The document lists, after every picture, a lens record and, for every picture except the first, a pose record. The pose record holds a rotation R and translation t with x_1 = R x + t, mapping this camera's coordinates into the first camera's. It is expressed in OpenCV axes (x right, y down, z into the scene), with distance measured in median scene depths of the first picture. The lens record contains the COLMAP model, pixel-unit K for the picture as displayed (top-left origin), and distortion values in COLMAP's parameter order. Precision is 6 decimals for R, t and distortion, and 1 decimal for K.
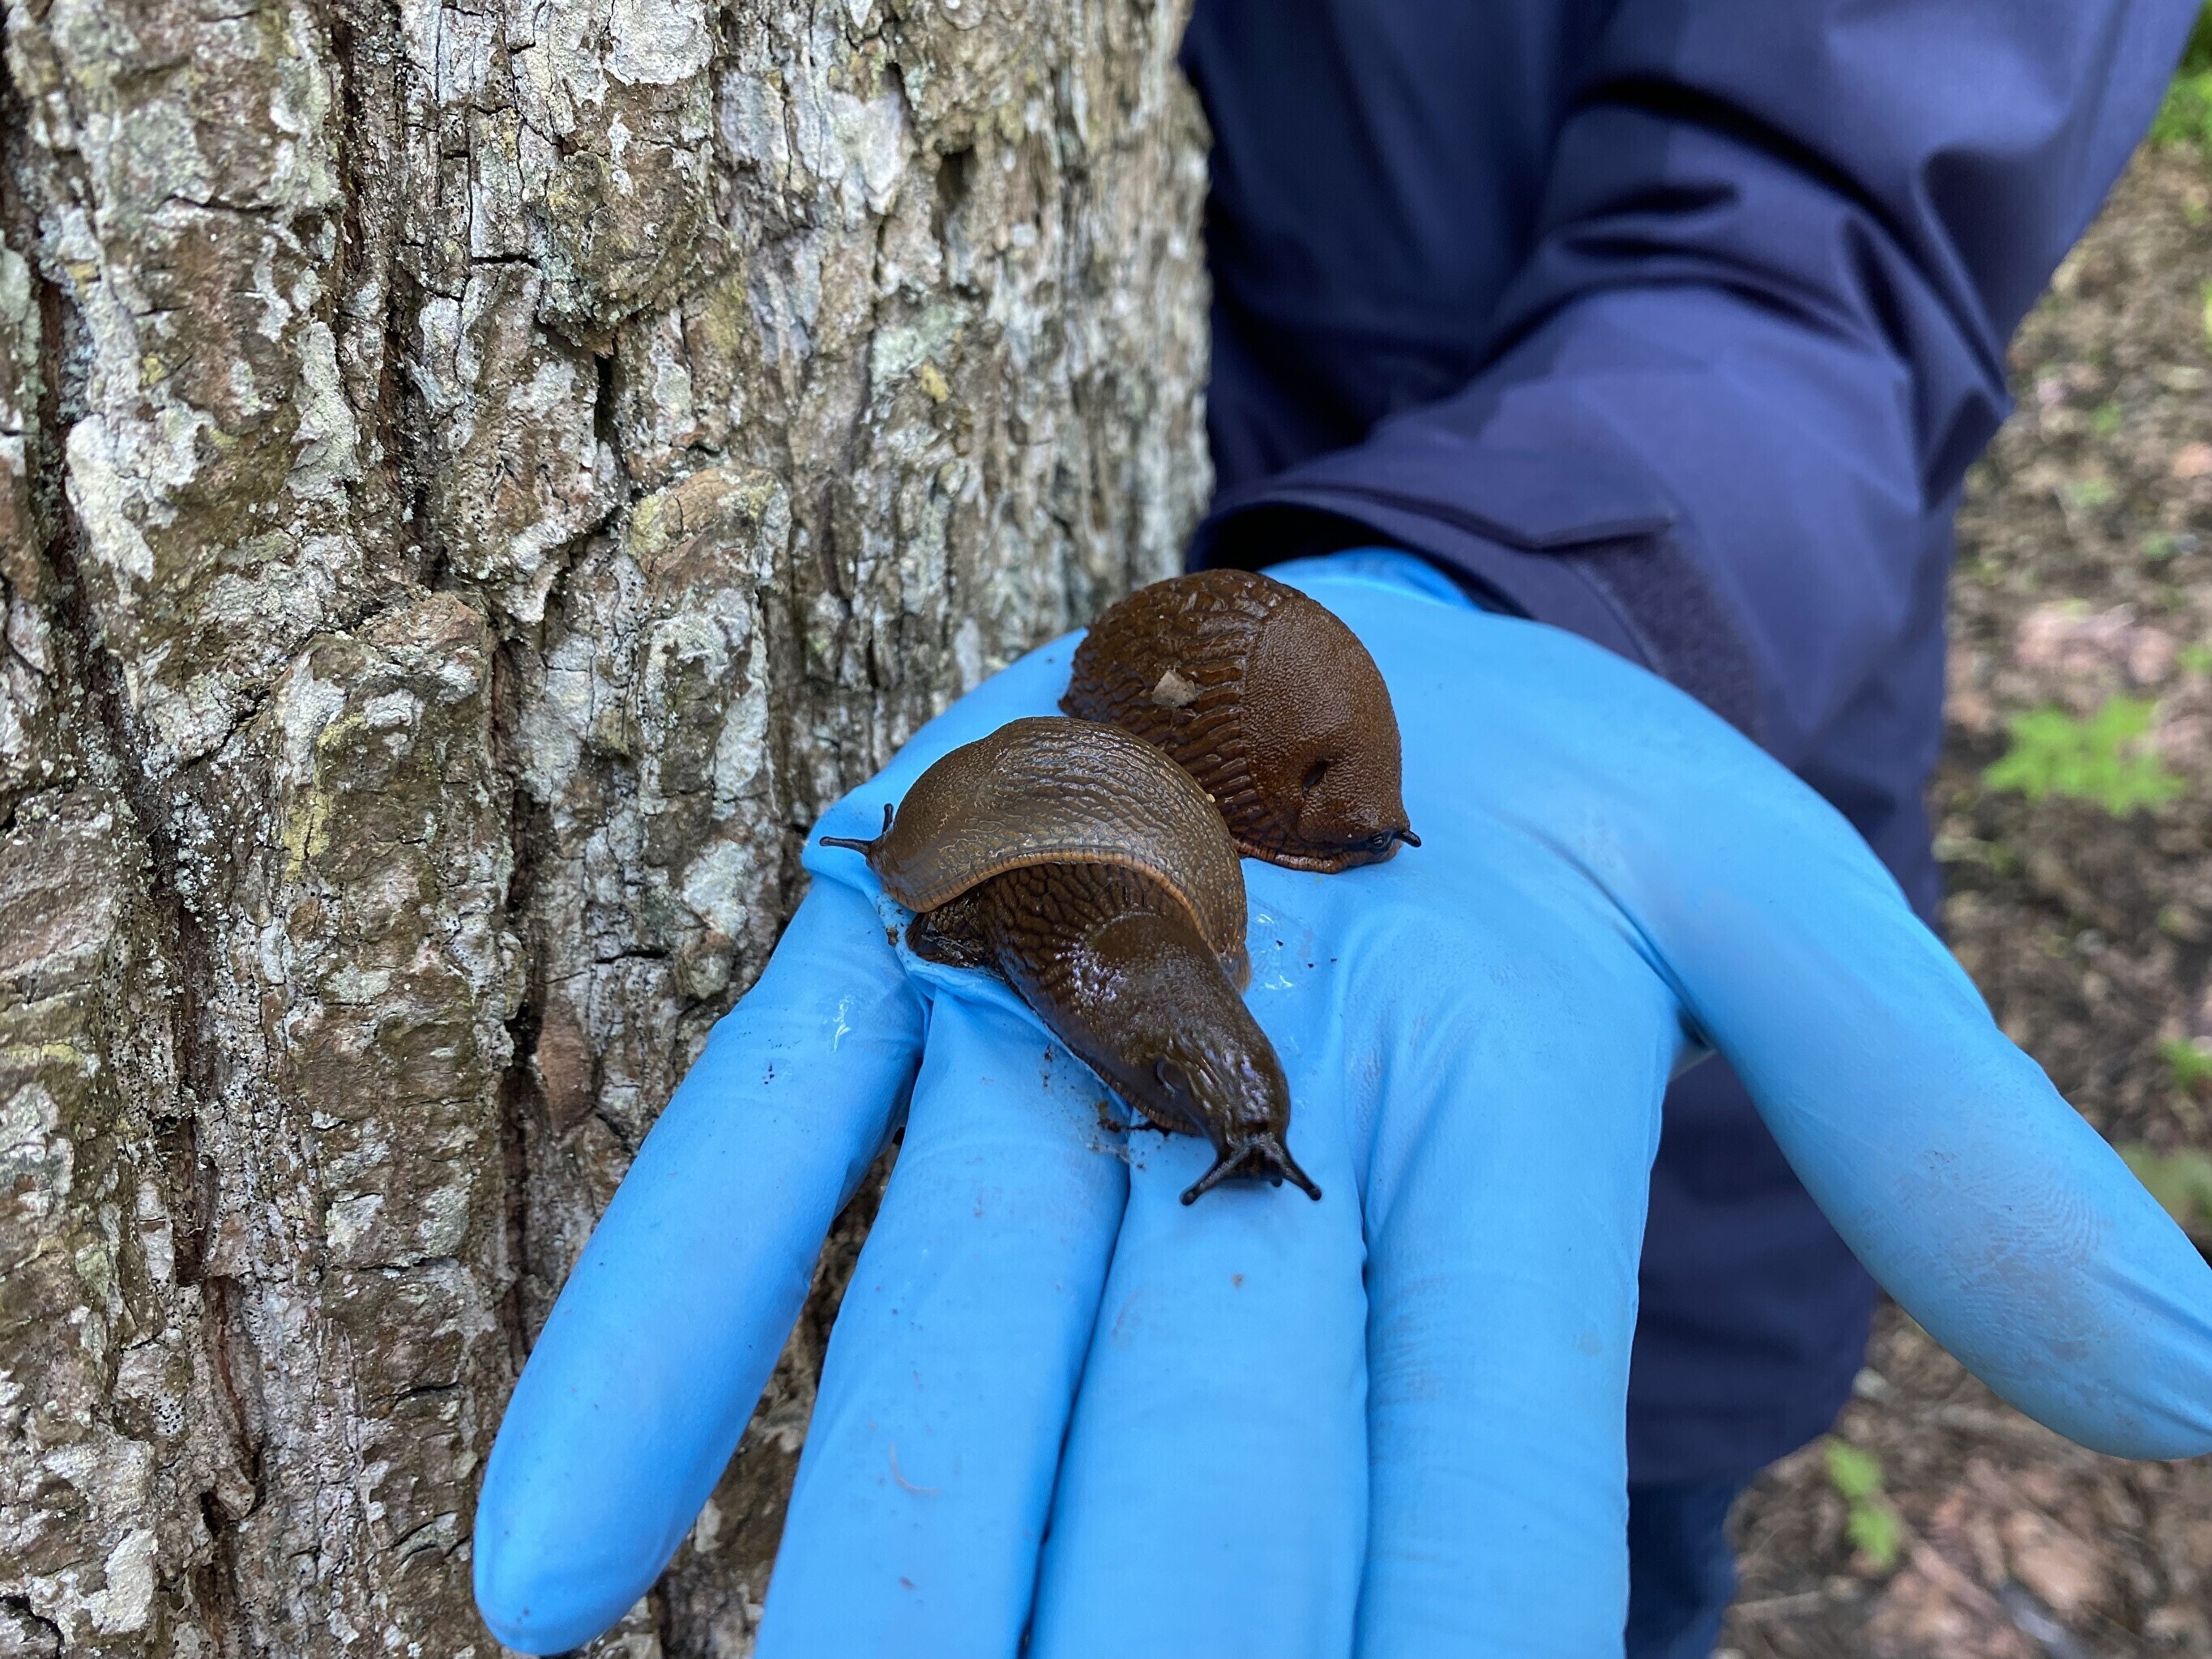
lens RADIAL K [[1728.1, 0, 1072.6], [0, 1728.1, 815.8], [0, 0, 1]] dist [0.006255, -0.000248]
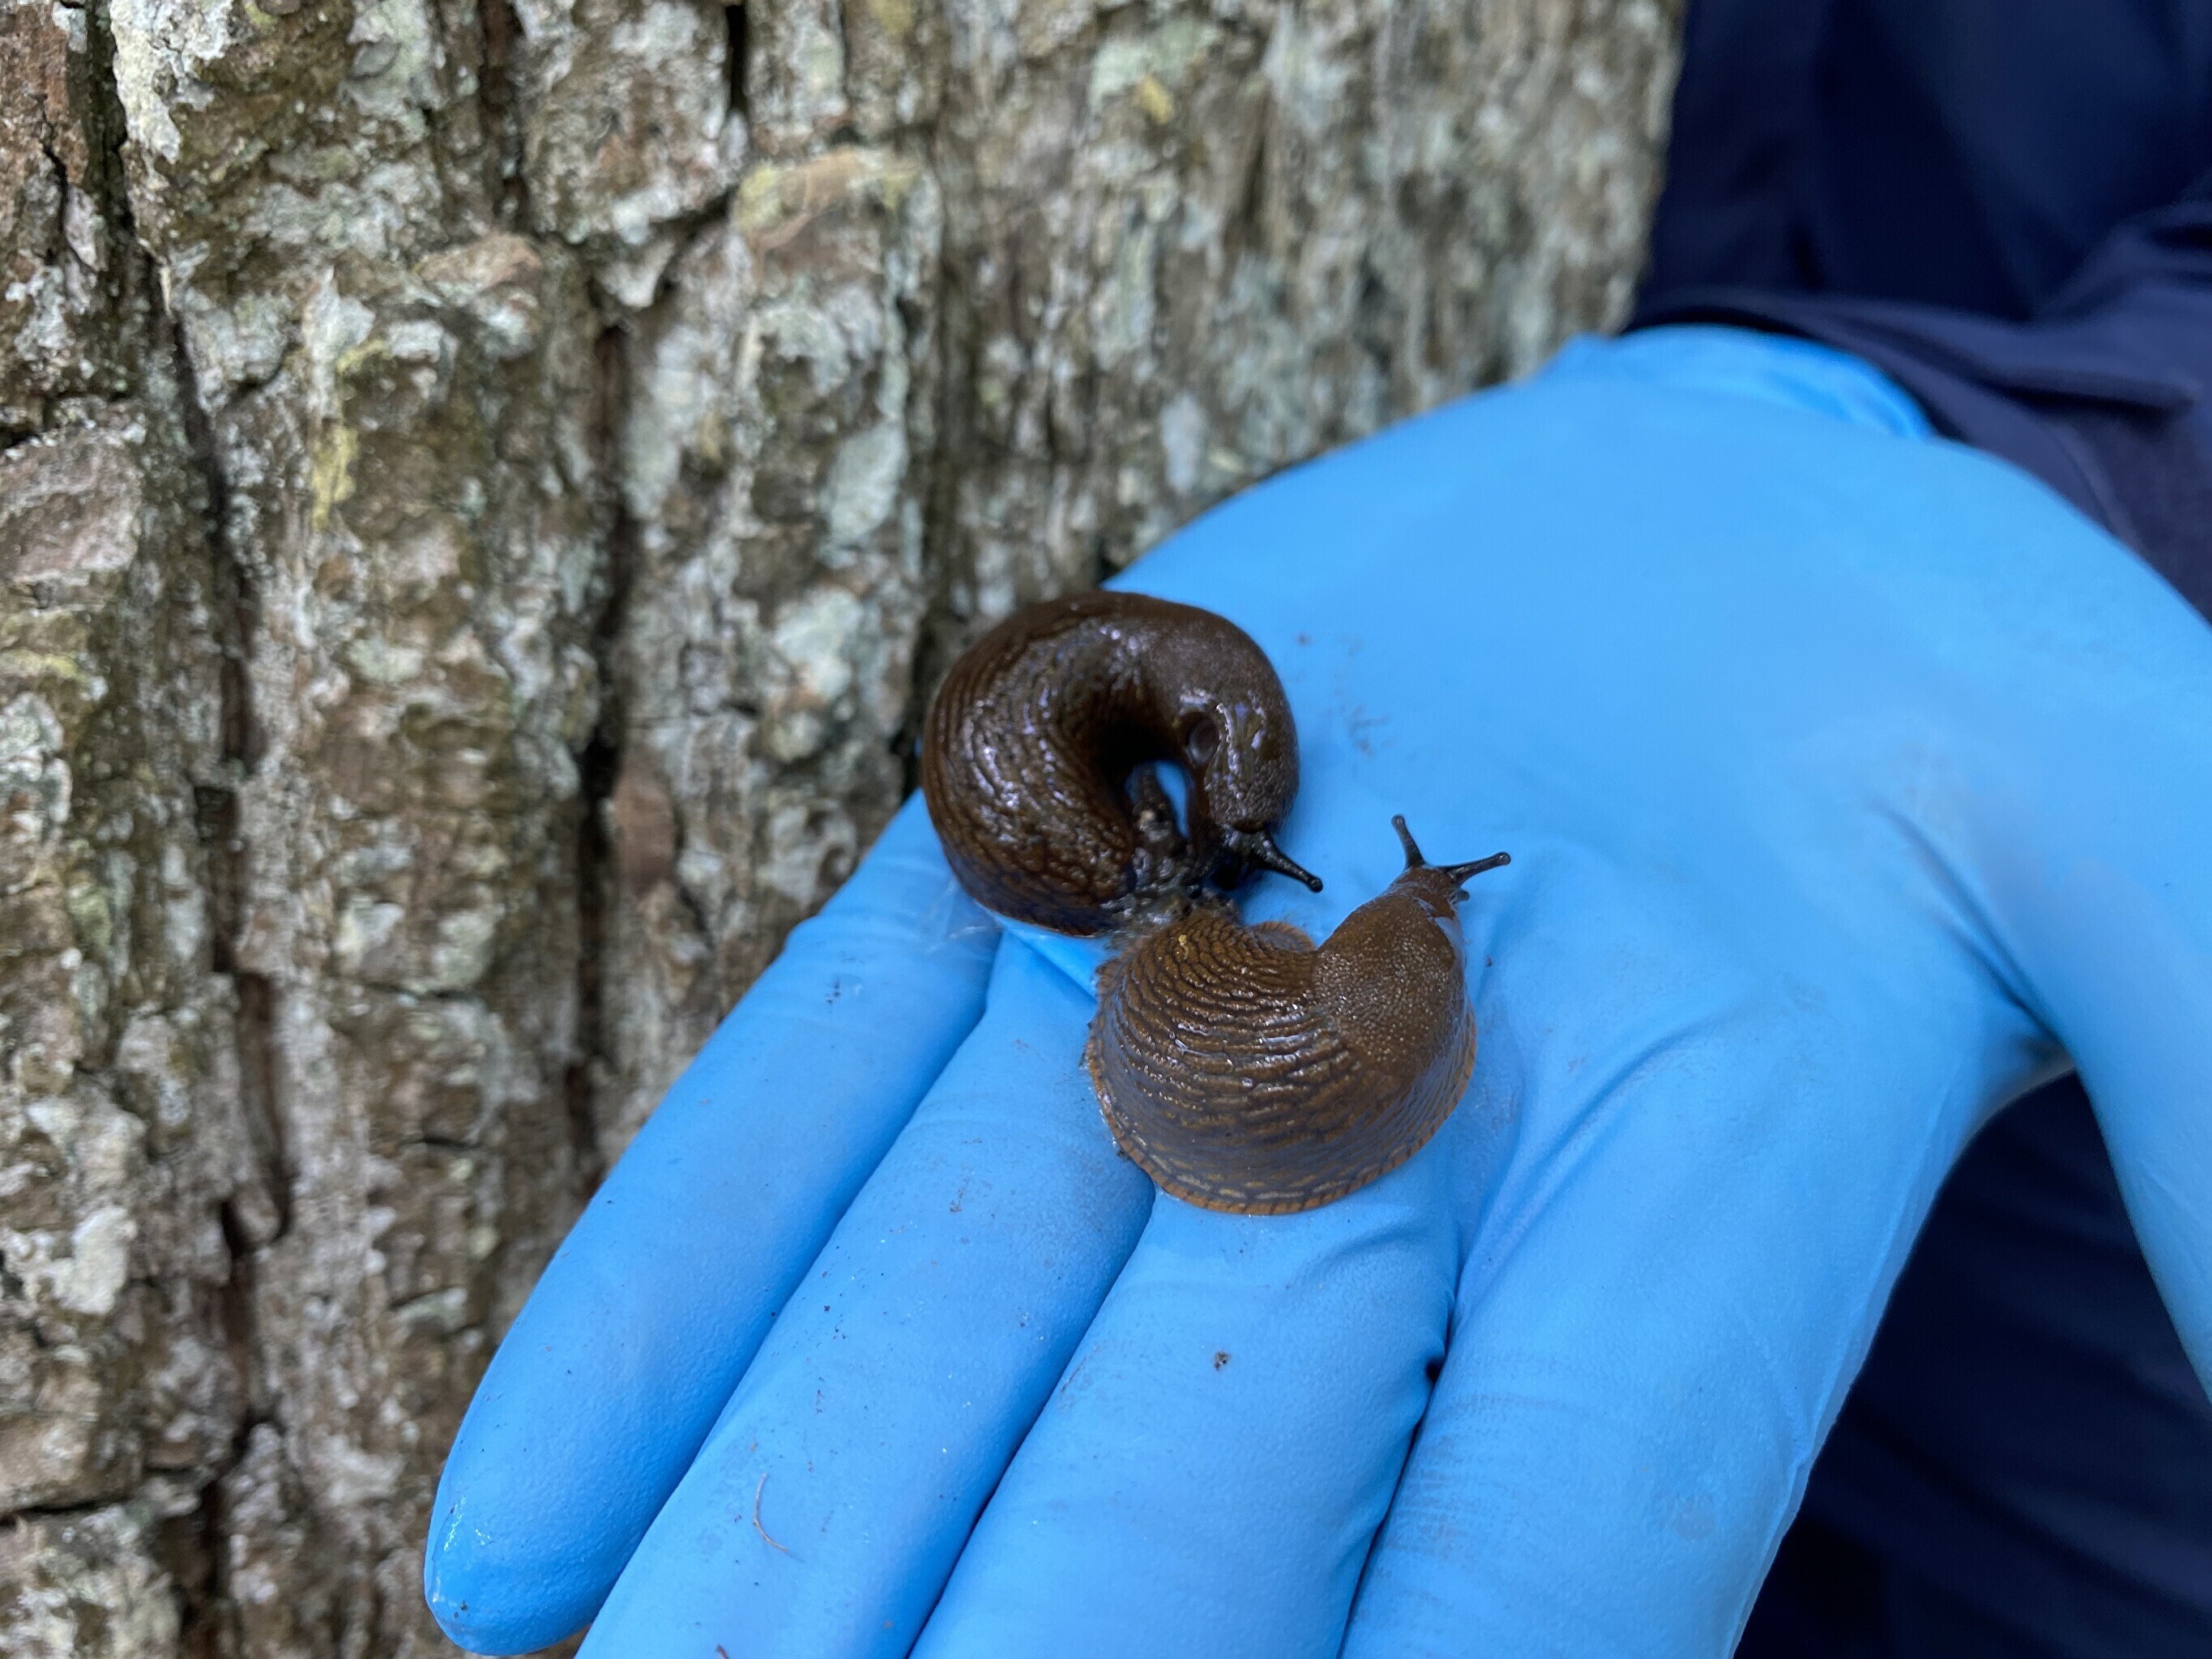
lens RADIAL K [[1734.8, 0, 1128.3], [0, 1734.8, 829.0], [0, 0, 1]] dist [-0.011122, 0.016933]
pose [[0.943301, 0.107647, -0.313998, 0.258723], [-0.126394, 0.991177, -0.039905, 0.172241], [0.306932, 0.077330, 0.948585, 0.251505]]
